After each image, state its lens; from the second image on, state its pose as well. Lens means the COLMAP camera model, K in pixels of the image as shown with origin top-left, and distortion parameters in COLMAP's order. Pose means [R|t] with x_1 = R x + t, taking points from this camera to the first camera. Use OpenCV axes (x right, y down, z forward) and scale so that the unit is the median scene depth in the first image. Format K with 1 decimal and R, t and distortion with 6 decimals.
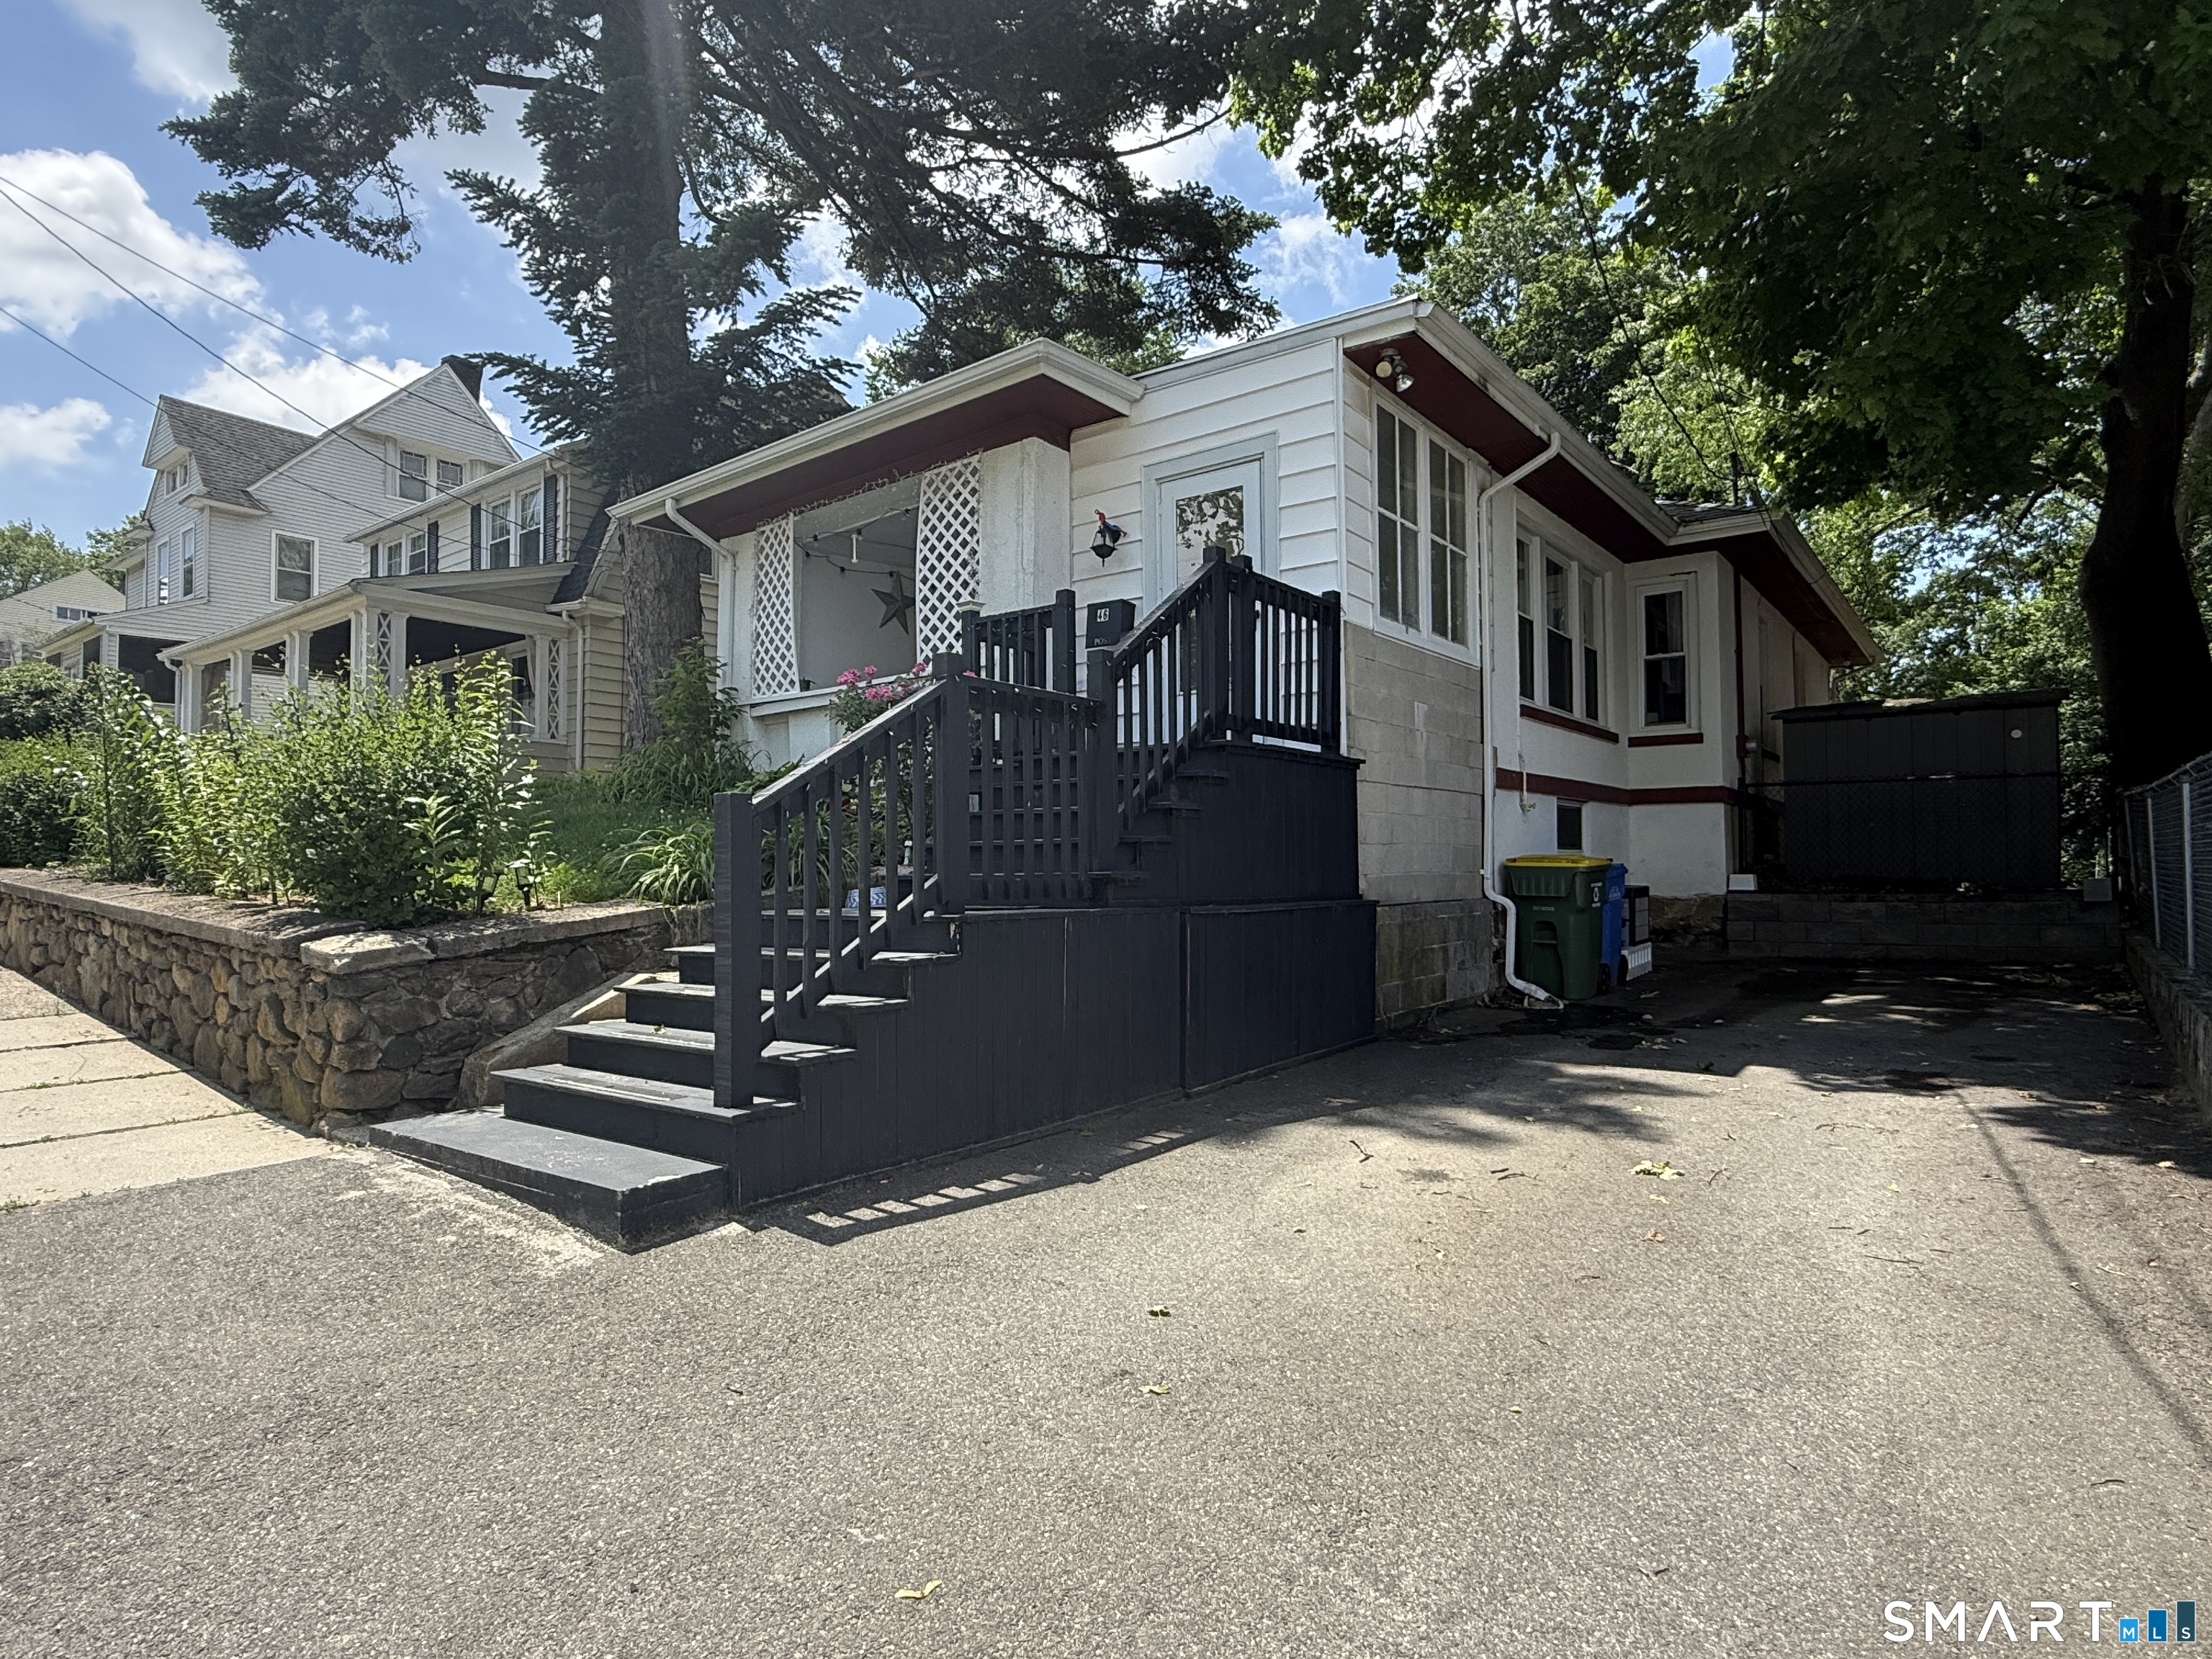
lens RADIAL K [[1216.2, 0, 1106.4], [0, 1216.2, 828.7], [0, 0, 1]] dist [-0.003203, -0.000099]
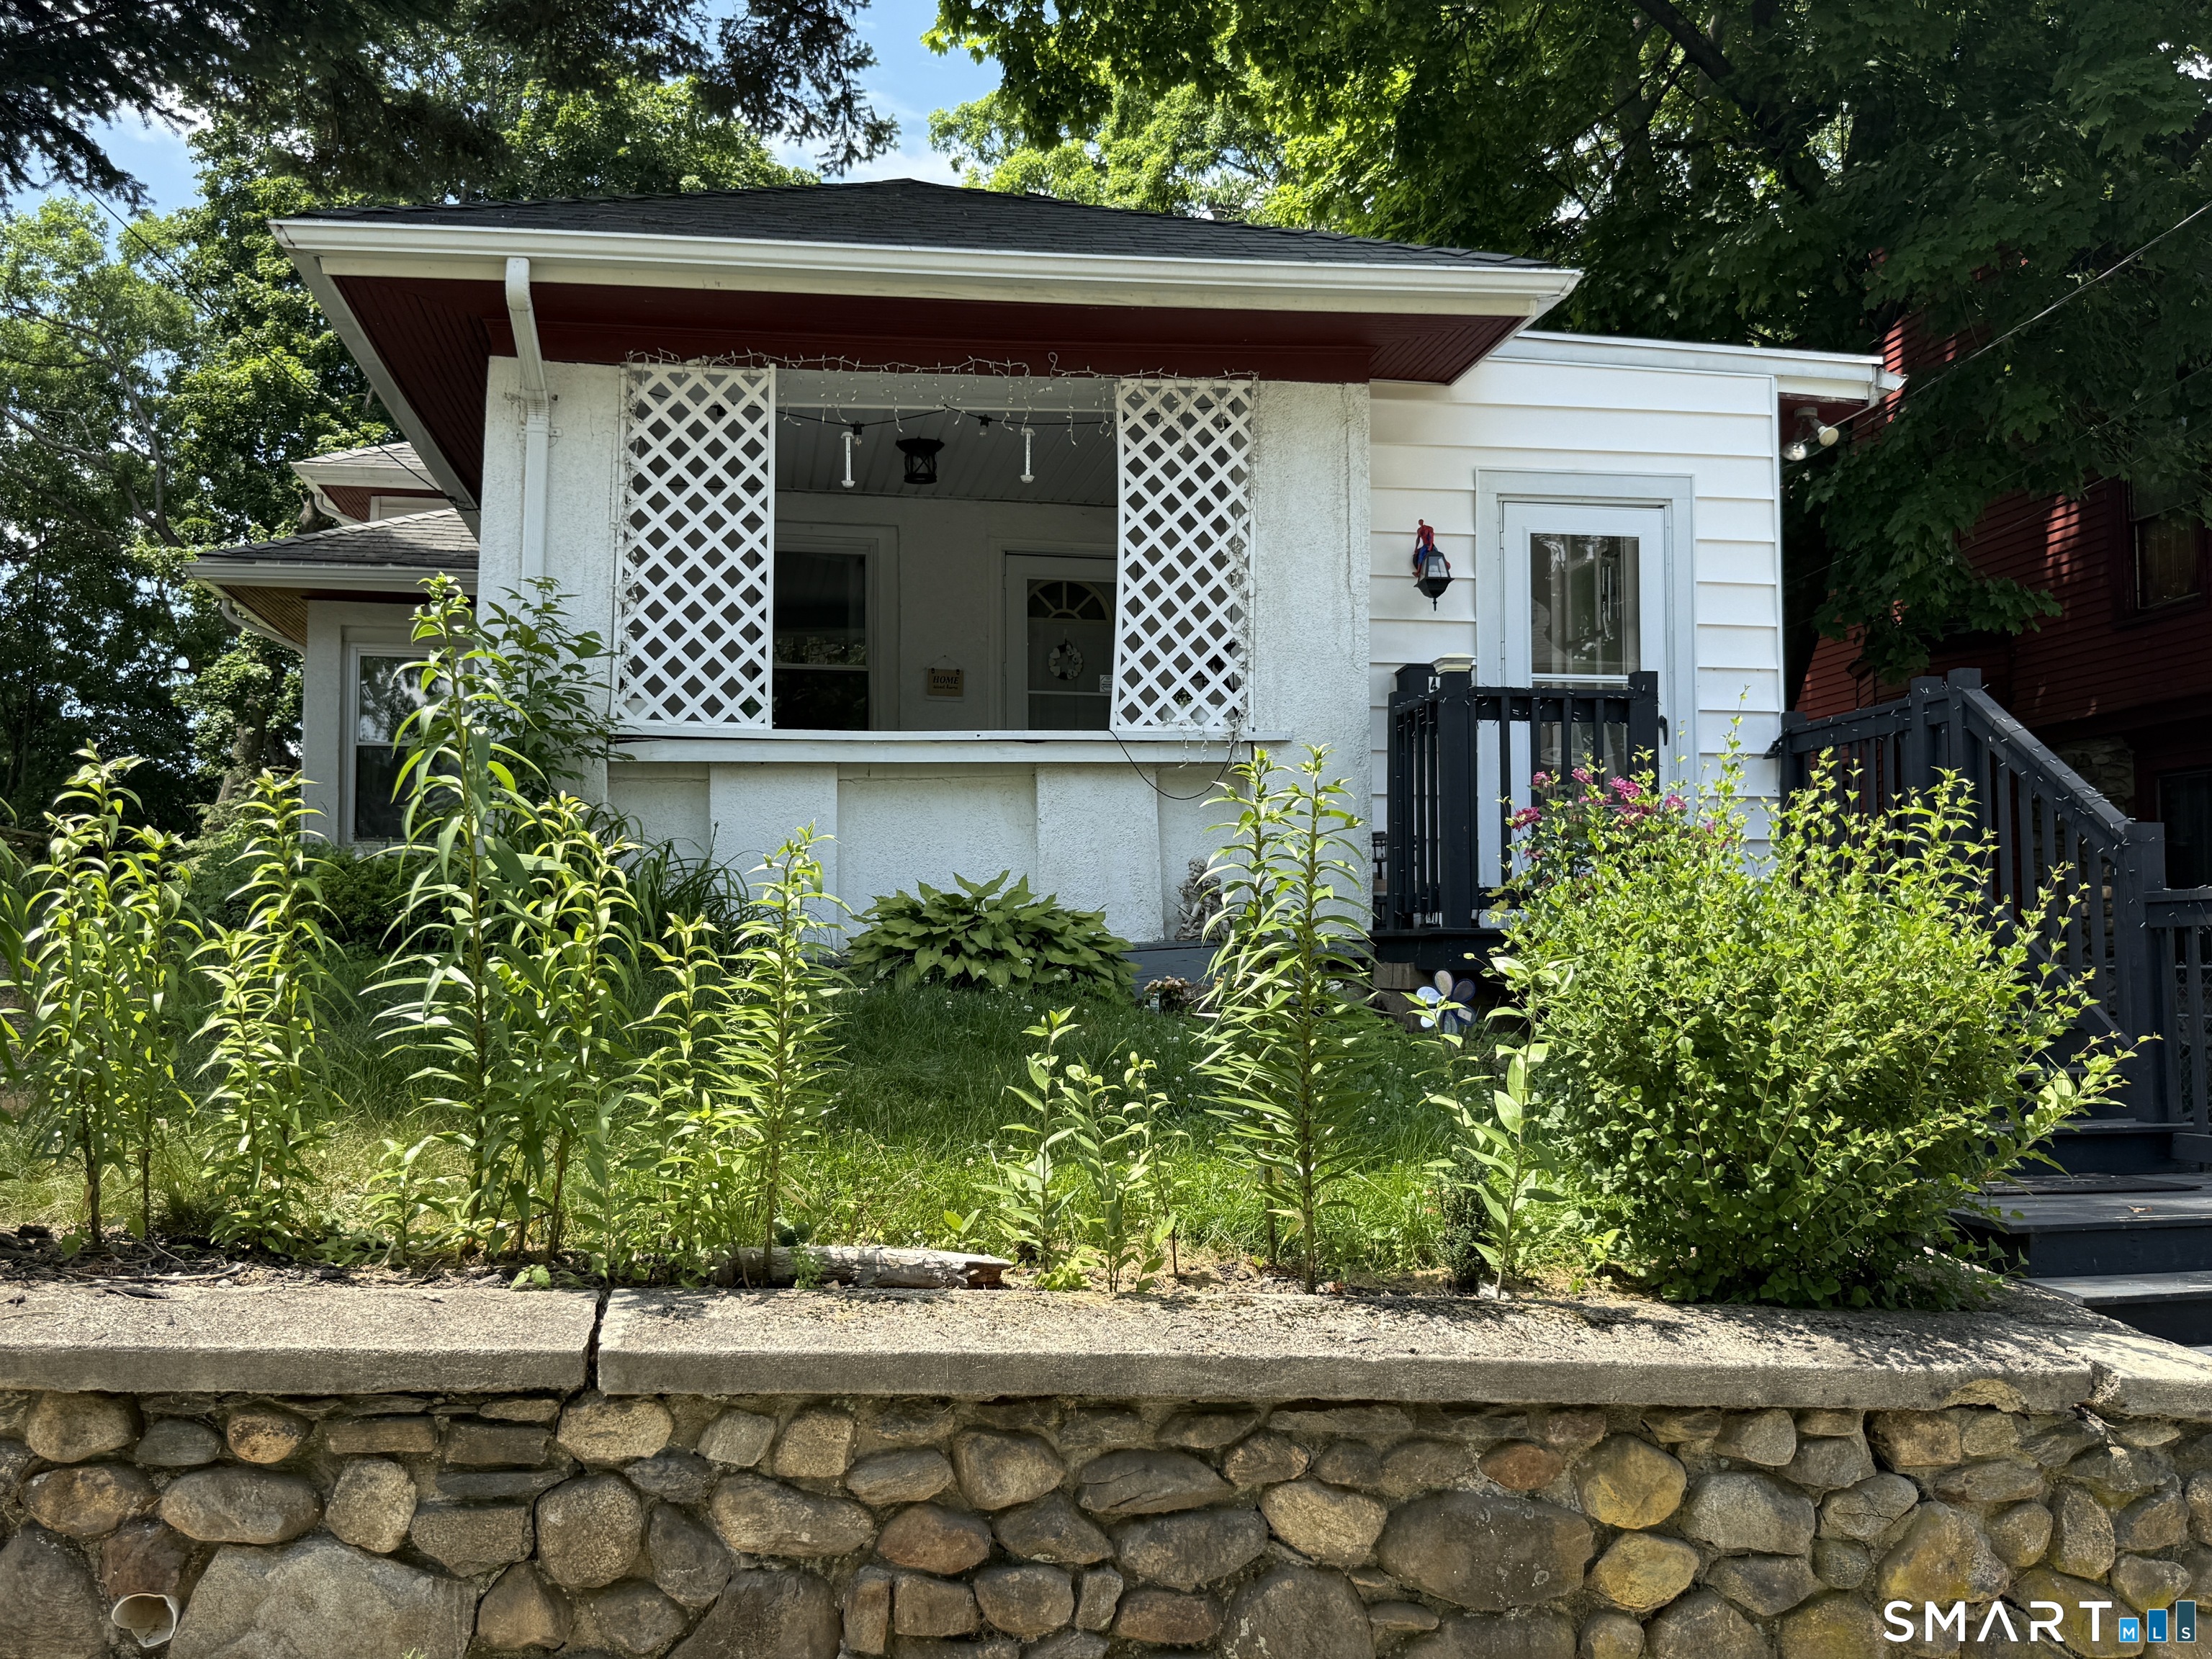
lens RADIAL K [[1937.8, 0, 1106.3], [0, 1937.8, 828.7], [0, 0, 1]] dist [0.071320, -0.006177]
pose [[0.662805, 0.055190, 0.746755, -0.840238], [-0.030752, 0.998445, -0.046496, -0.043896], [-0.748160, 0.007853, 0.663472, 0.422911]]
